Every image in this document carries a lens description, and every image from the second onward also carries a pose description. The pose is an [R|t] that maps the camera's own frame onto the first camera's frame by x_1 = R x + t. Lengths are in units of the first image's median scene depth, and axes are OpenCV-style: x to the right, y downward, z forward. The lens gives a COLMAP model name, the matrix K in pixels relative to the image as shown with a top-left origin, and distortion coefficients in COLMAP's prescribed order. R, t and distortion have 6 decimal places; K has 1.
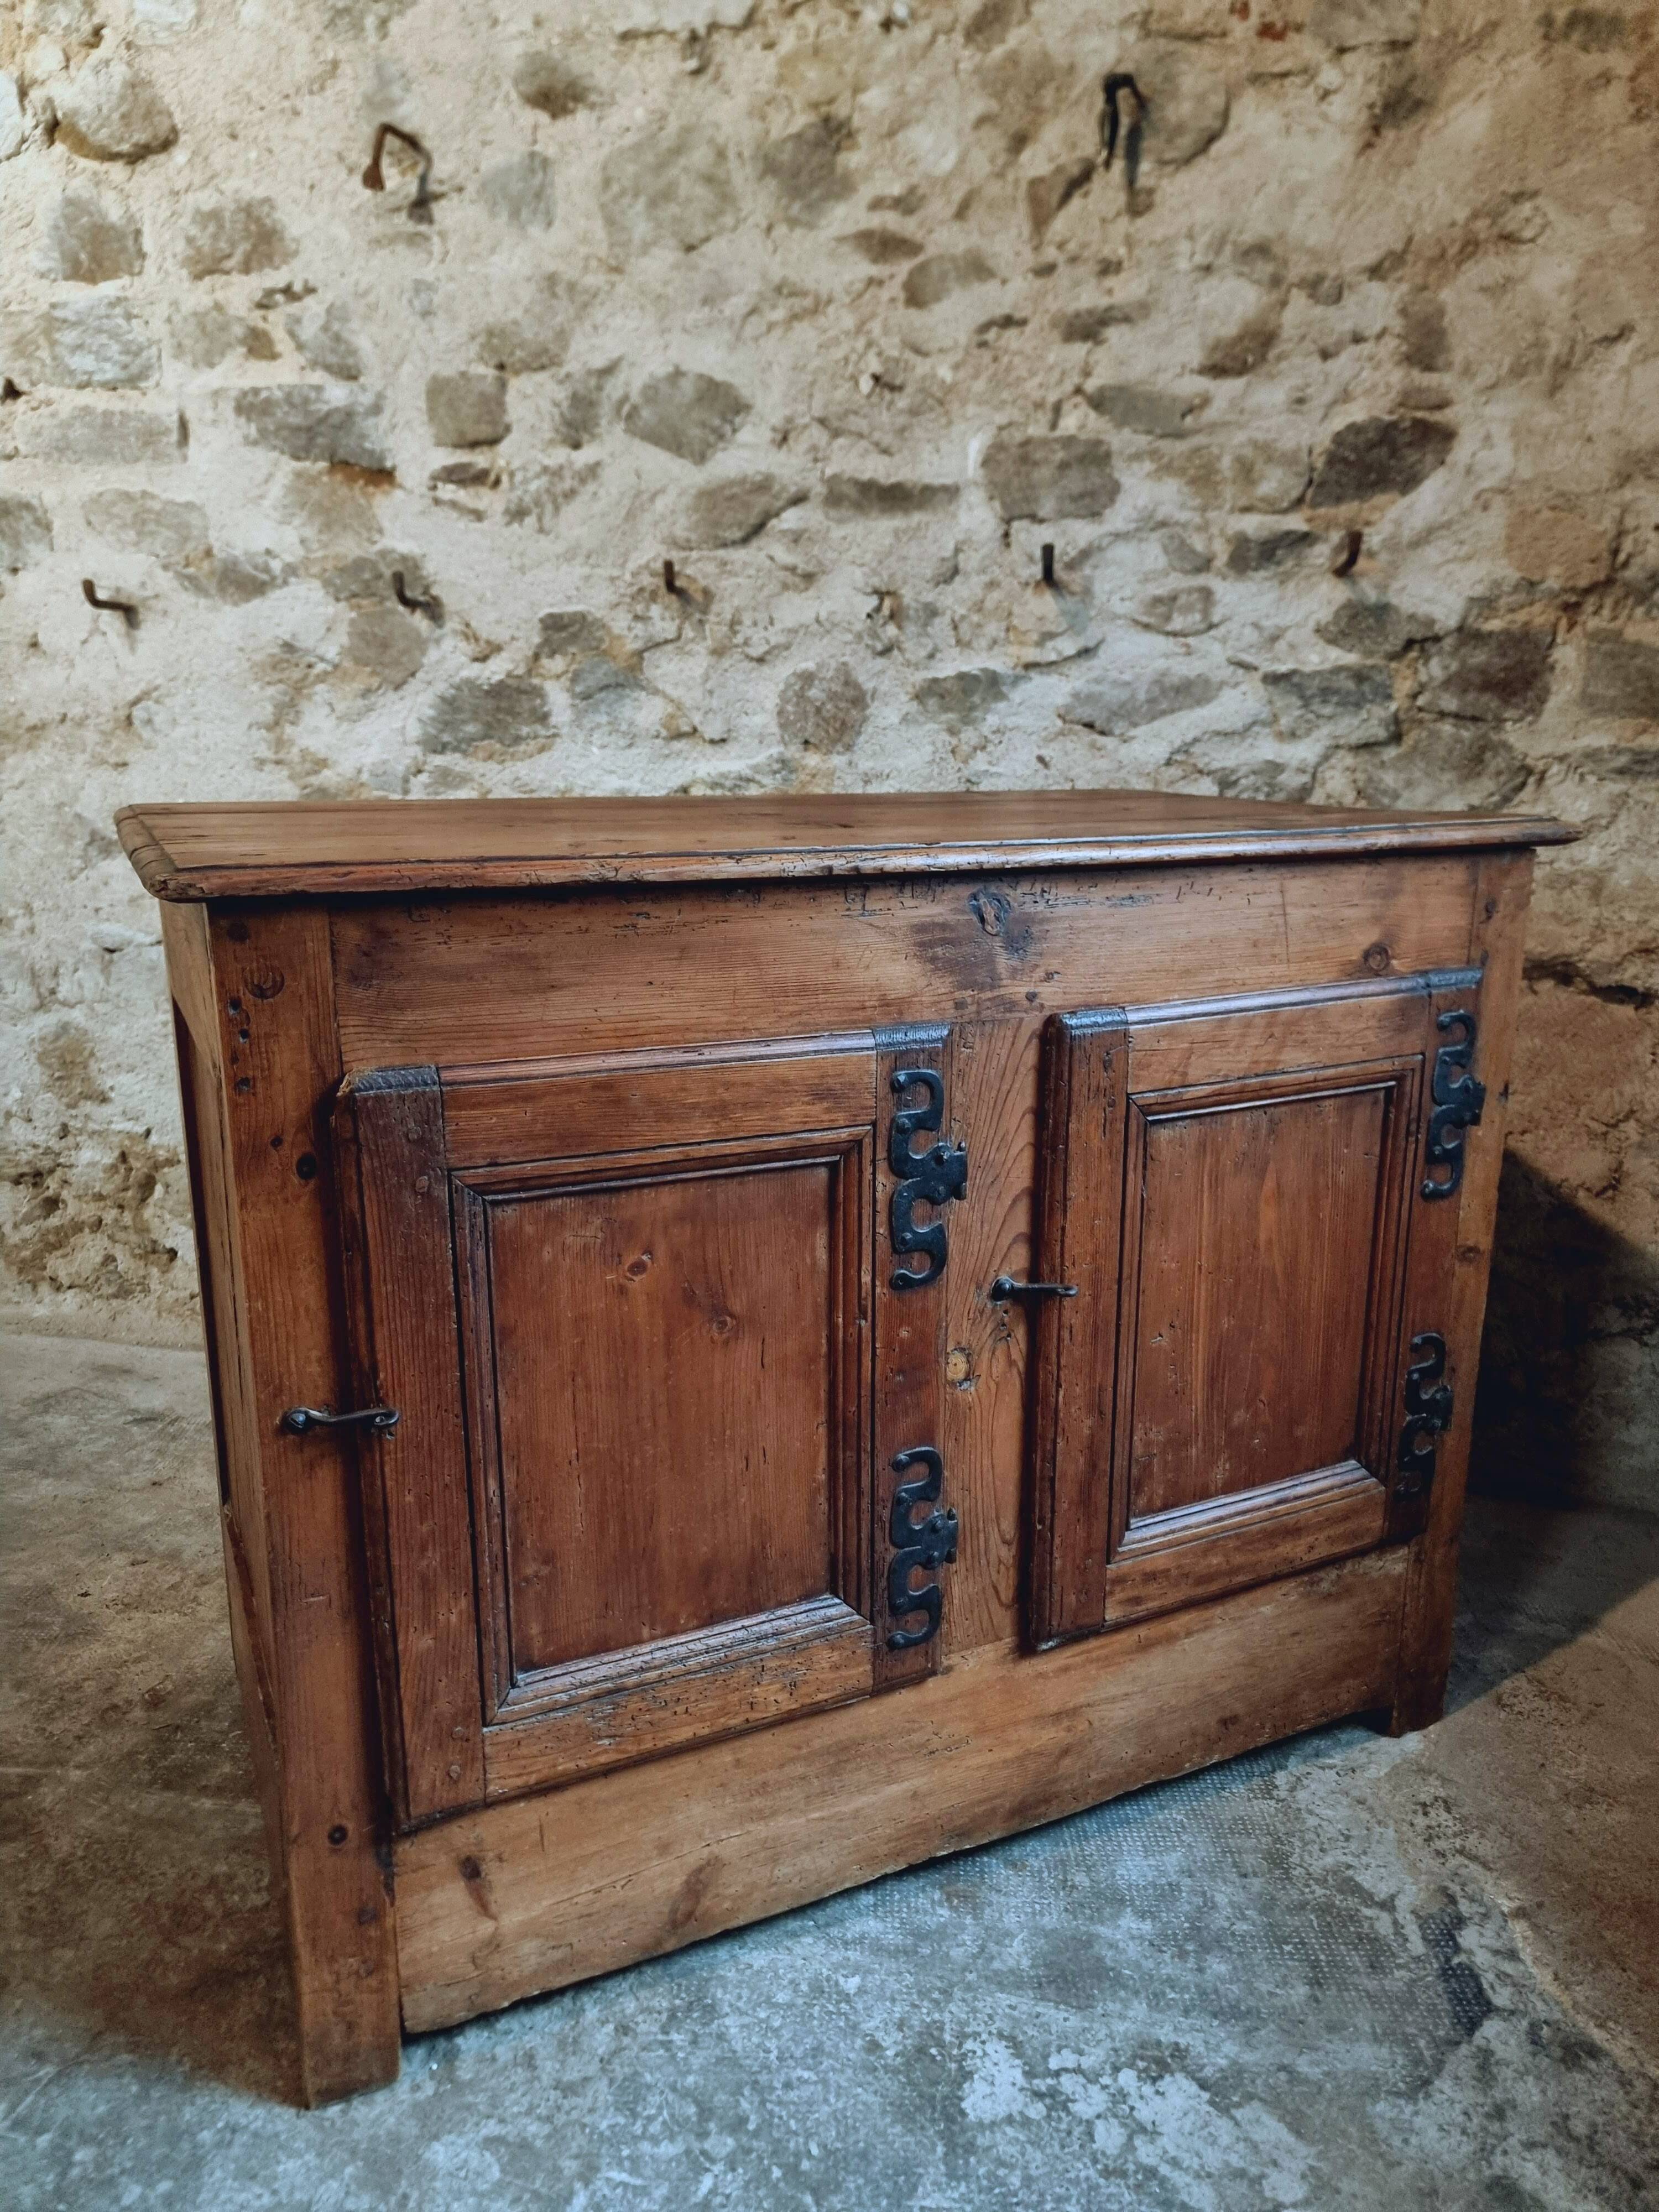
lens RADIAL K [[1538.8, 0, 821.5], [0, 1538.8, 1118.2], [0, 0, 1]] dist [0.058410, -0.059841]
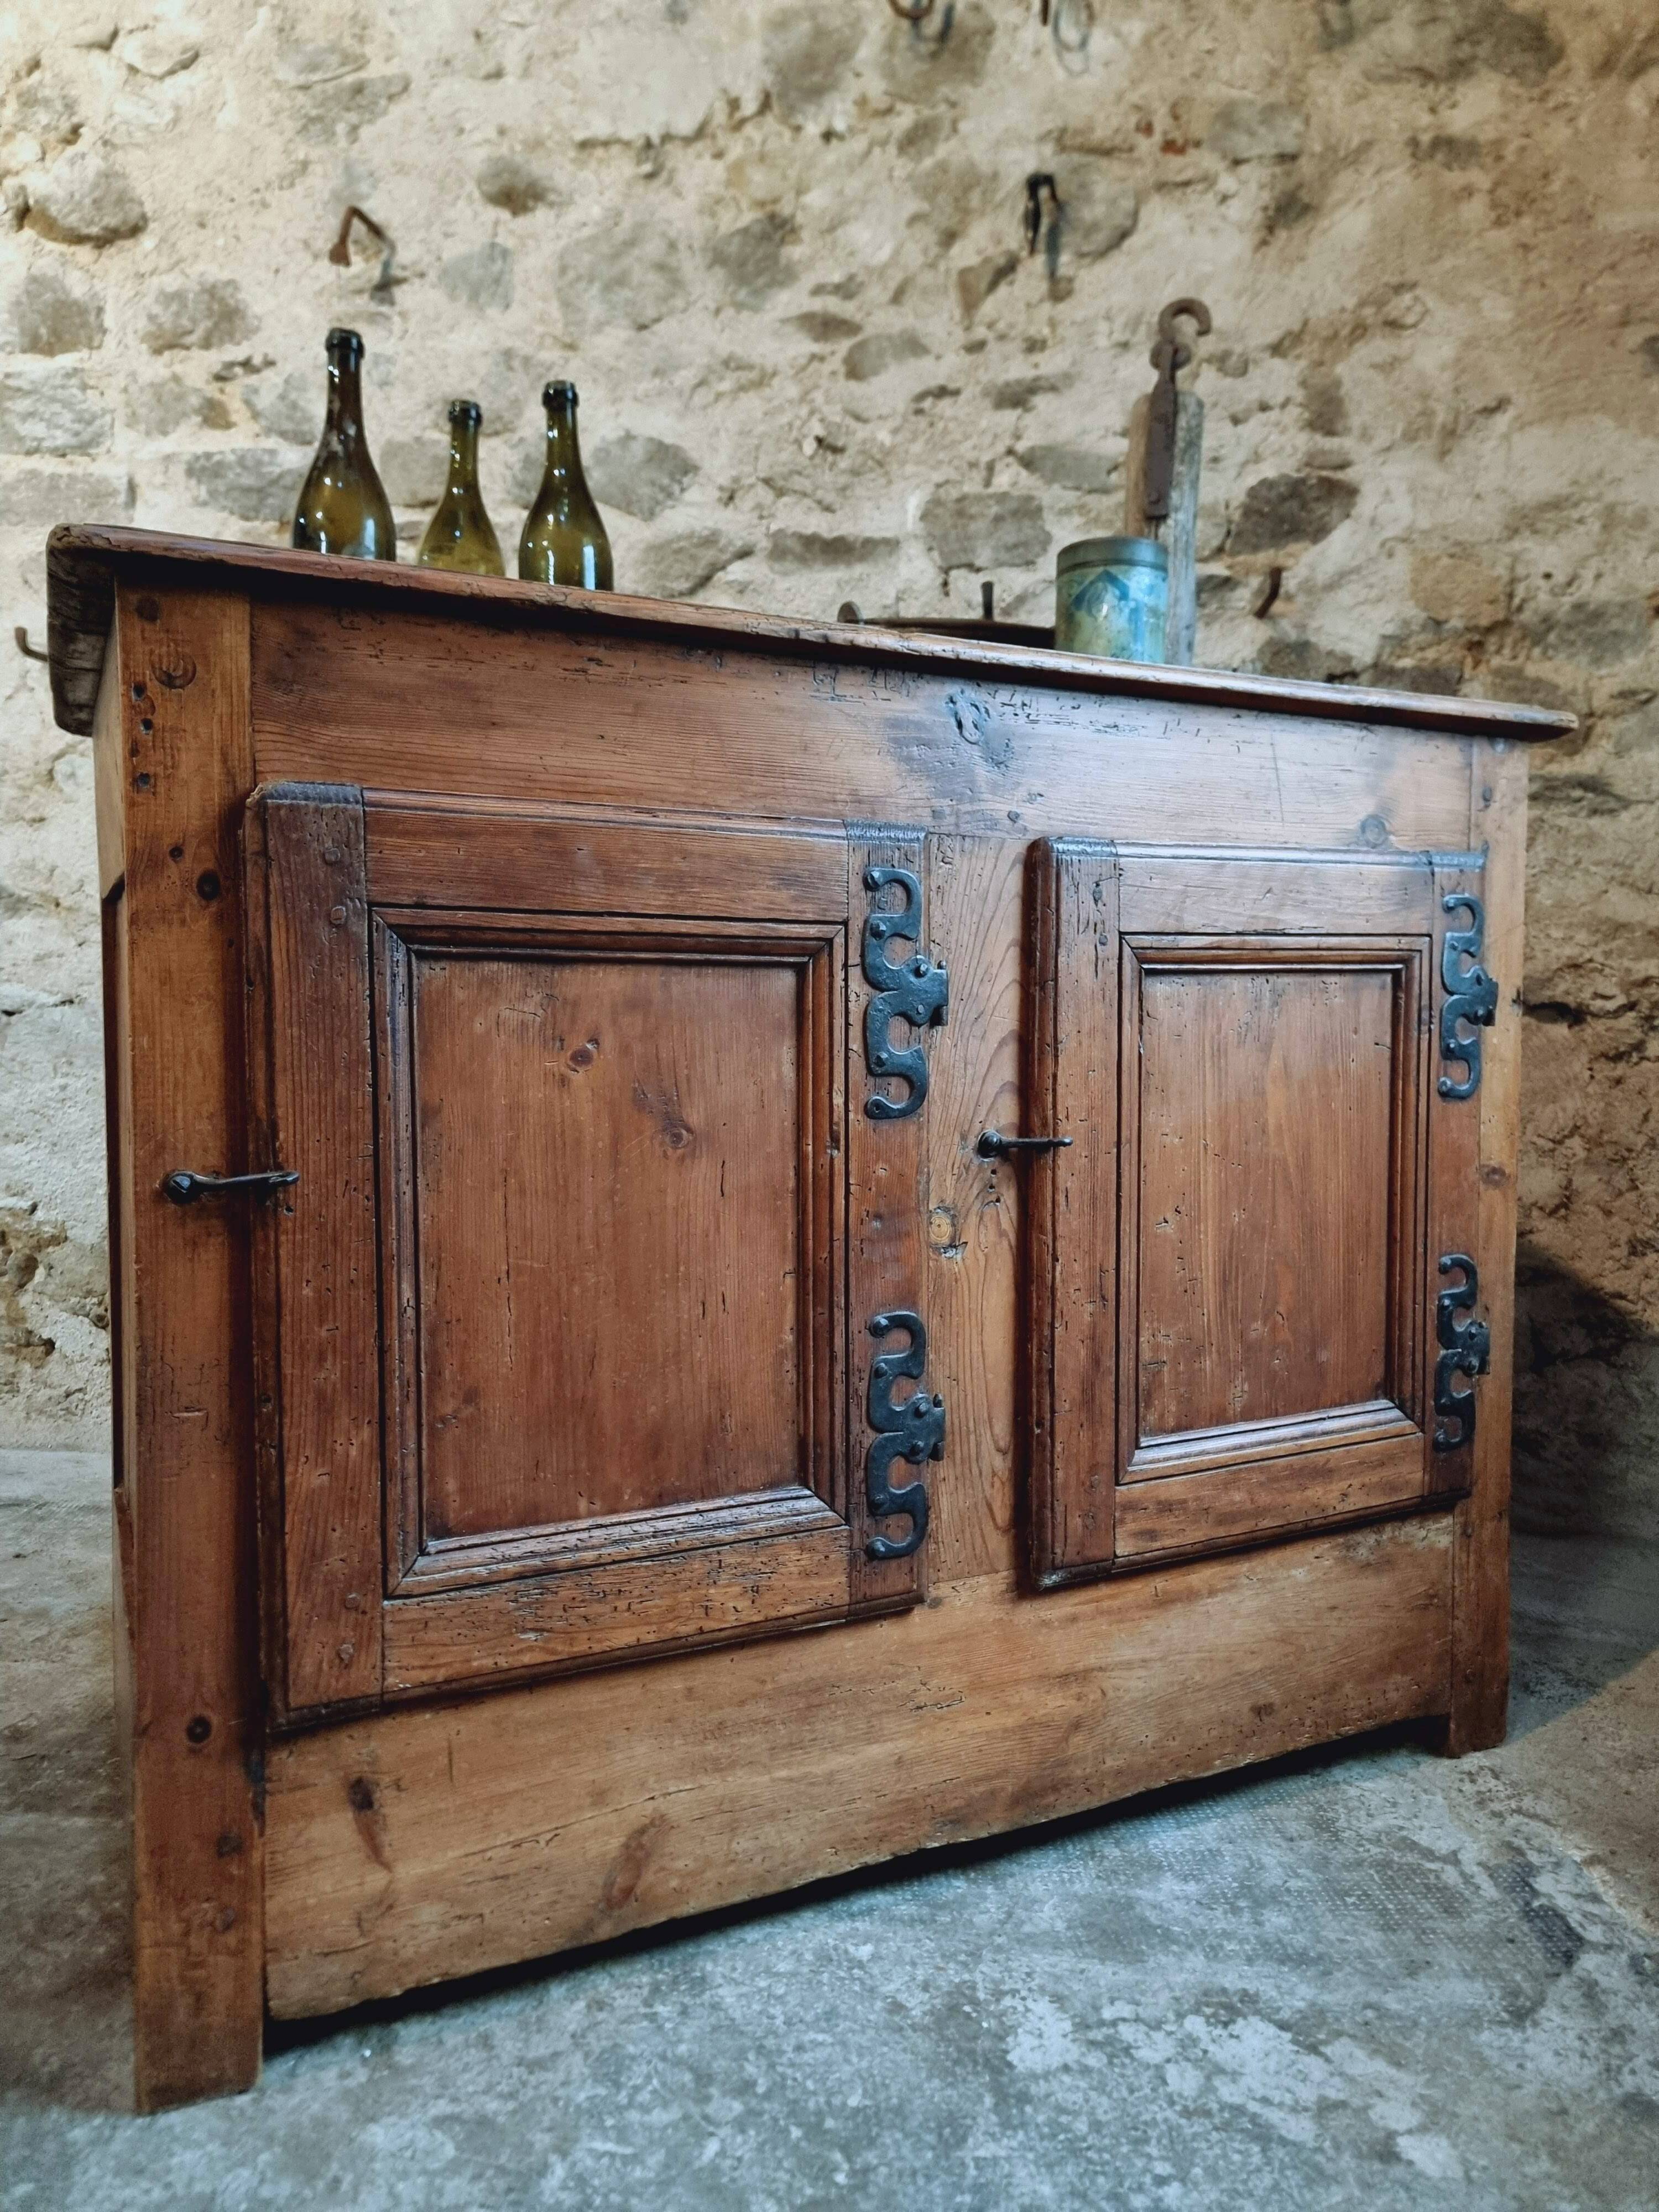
lens RADIAL K [[1543.3, 0, 836.9], [0, 1543.3, 1105.1], [0, 0, 1]] dist [0.053542, -0.052363]
pose [[0.996516, -0.001879, 0.083375, -0.042656], [0.017633, 0.981891, -0.188622, 0.169812], [-0.081511, 0.189435, 0.978504, 0.049670]]
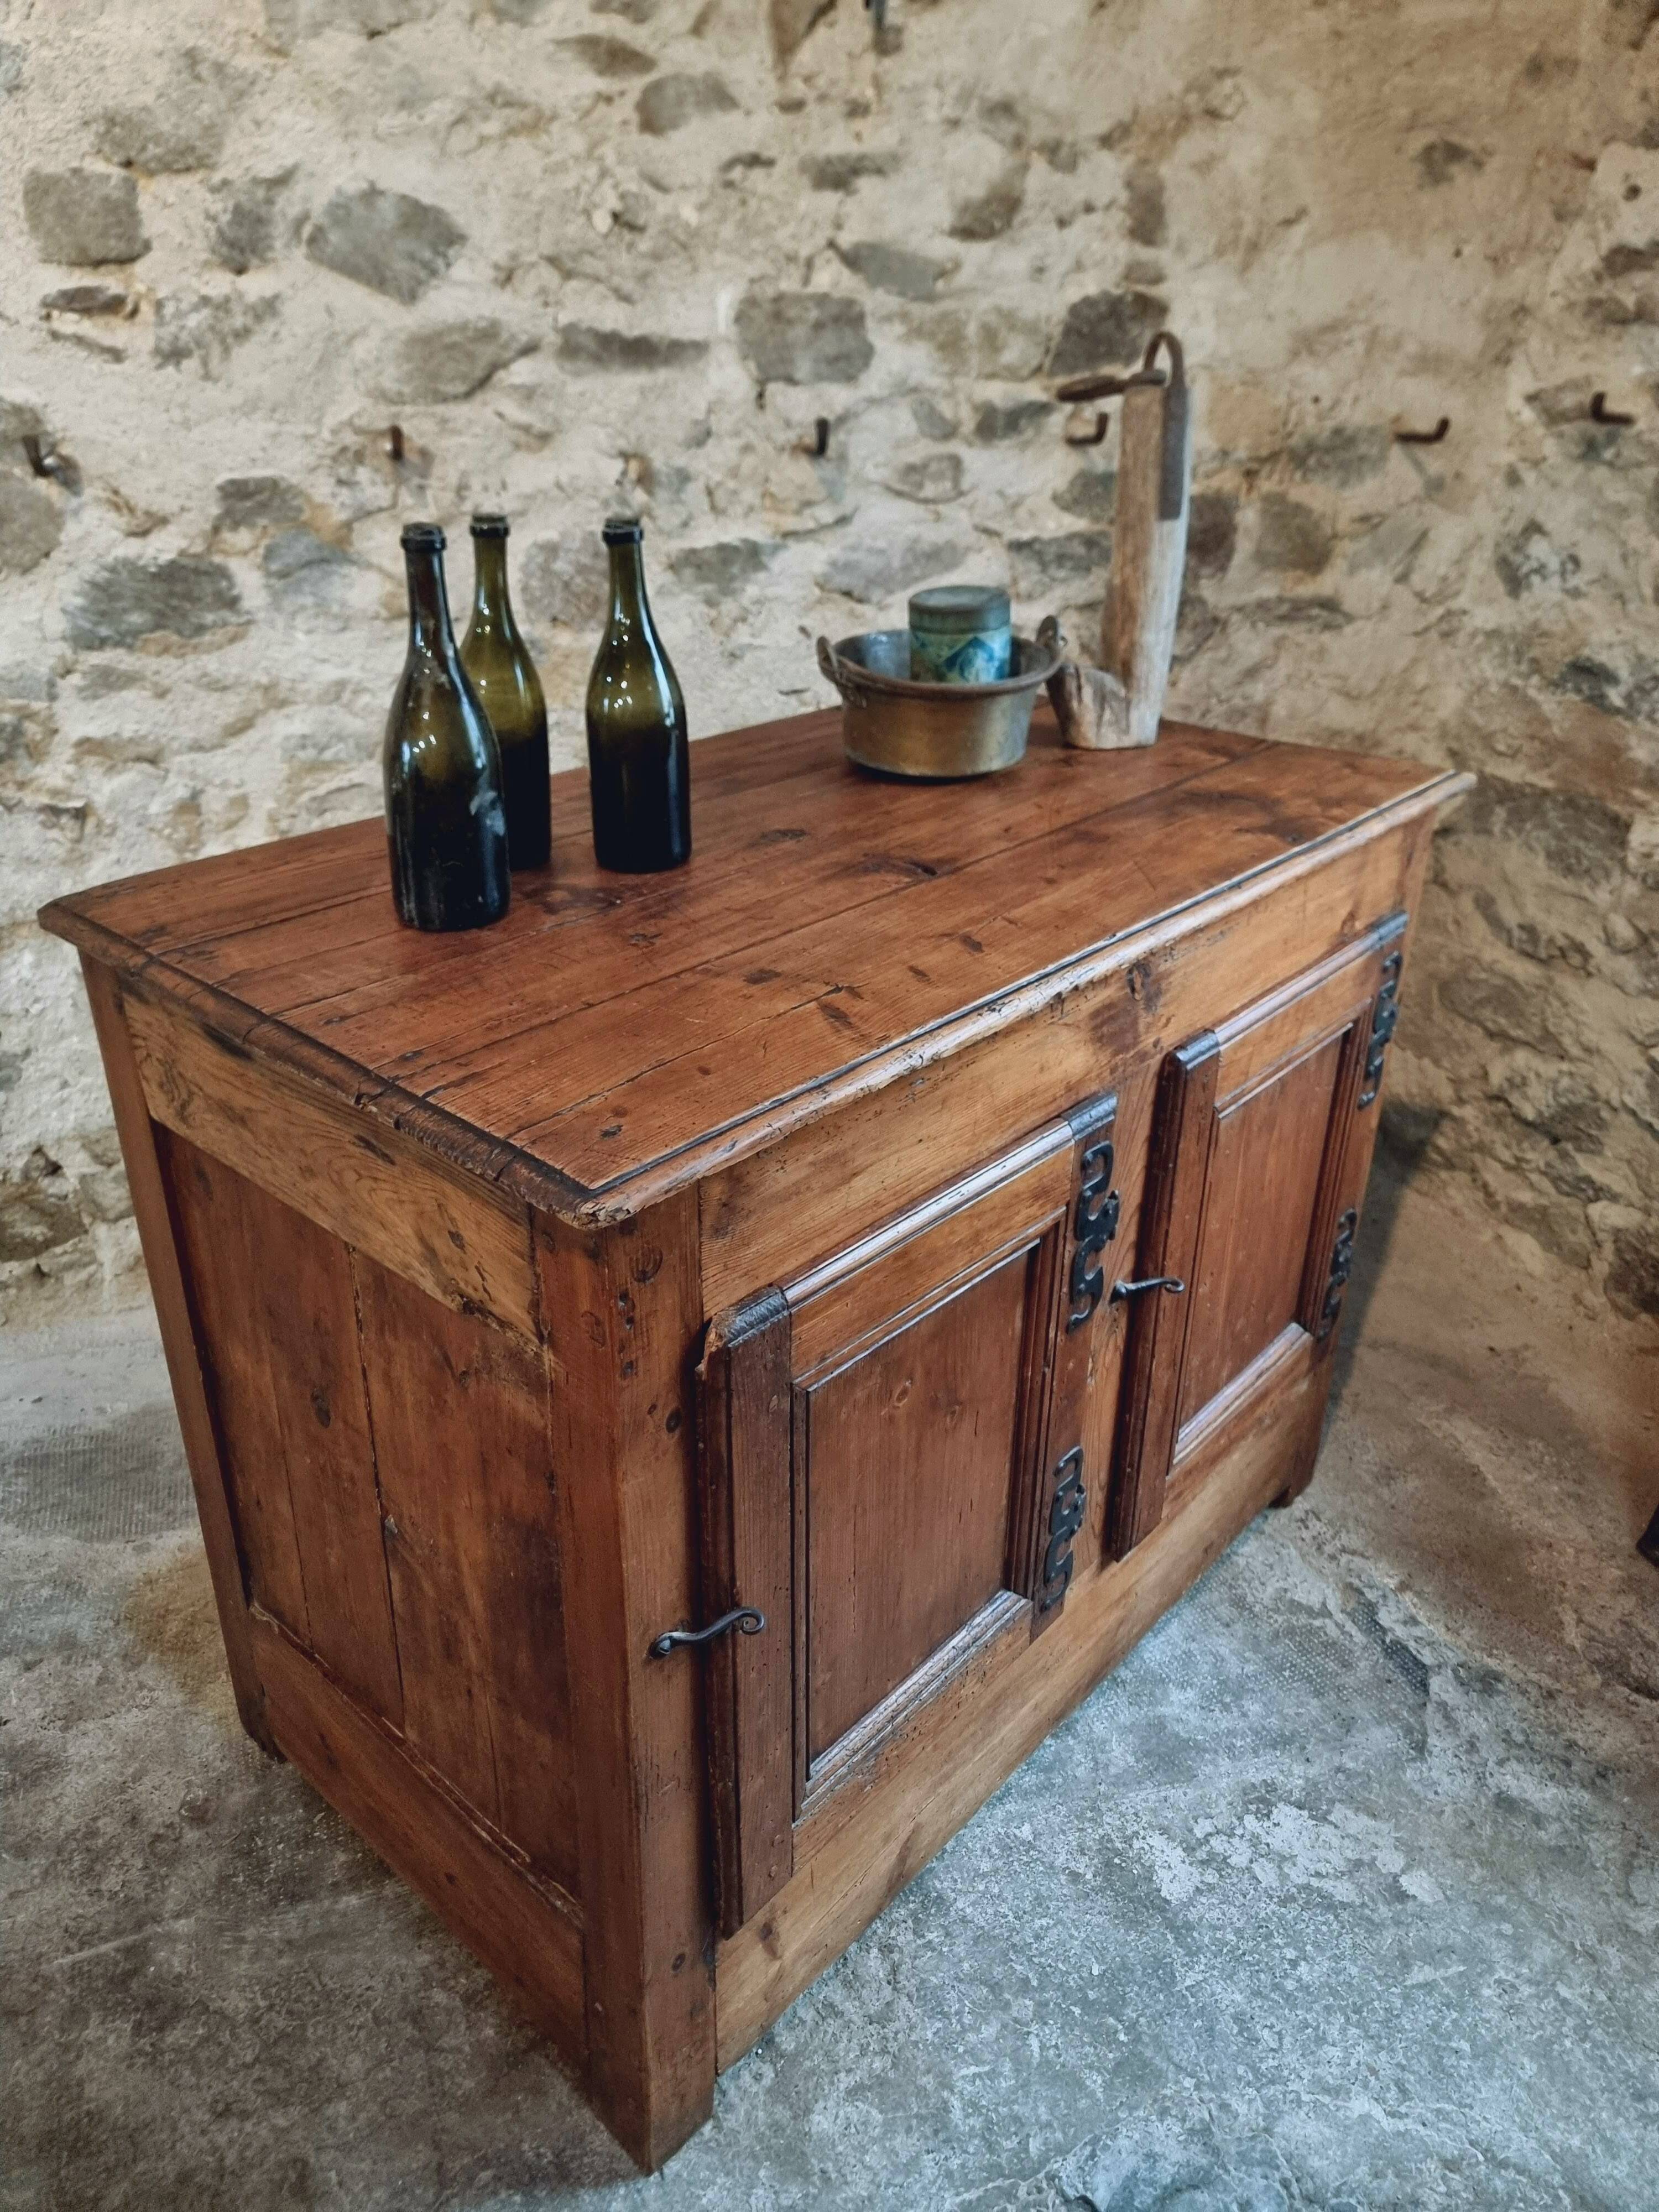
lens RADIAL K [[1545.9, 0, 815.9], [0, 1545.9, 1080.1], [0, 0, 1]] dist [0.052270, -0.051248]
pose [[0.897047, -0.190709, 0.398670, -0.320549], [0.102506, 0.967284, 0.232065, -0.193423], [-0.429884, -0.167307, 0.887248, 0.066305]]
